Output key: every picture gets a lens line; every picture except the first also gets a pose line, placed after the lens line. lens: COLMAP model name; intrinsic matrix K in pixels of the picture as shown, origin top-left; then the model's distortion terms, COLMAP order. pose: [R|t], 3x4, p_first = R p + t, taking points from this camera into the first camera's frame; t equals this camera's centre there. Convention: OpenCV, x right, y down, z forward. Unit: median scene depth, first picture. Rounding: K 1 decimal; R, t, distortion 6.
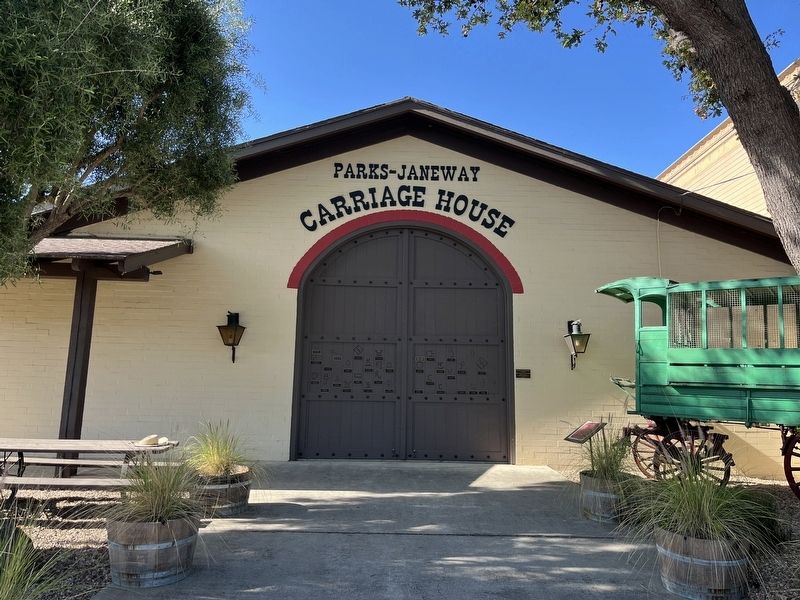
lens RADIAL K [[610.8, 0, 400.8], [0, 610.8, 318.7], [0, 0, 1]] dist [0.000190, -0.004563]
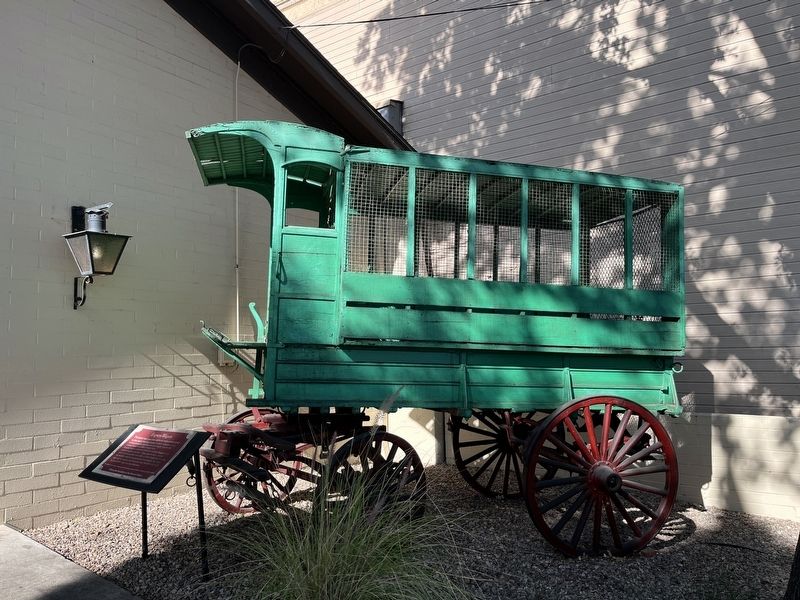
lens RADIAL K [[594.2, 0, 400.0], [0, 594.2, 300.0], [0, 0, 1]] dist [0.005755, -0.000282]
pose [[0.591079, 0.040483, 0.805597, 0.073488], [-0.089239, 0.995891, 0.015431, 0.060165], [-0.801662, -0.081012, 0.592262, 0.671308]]
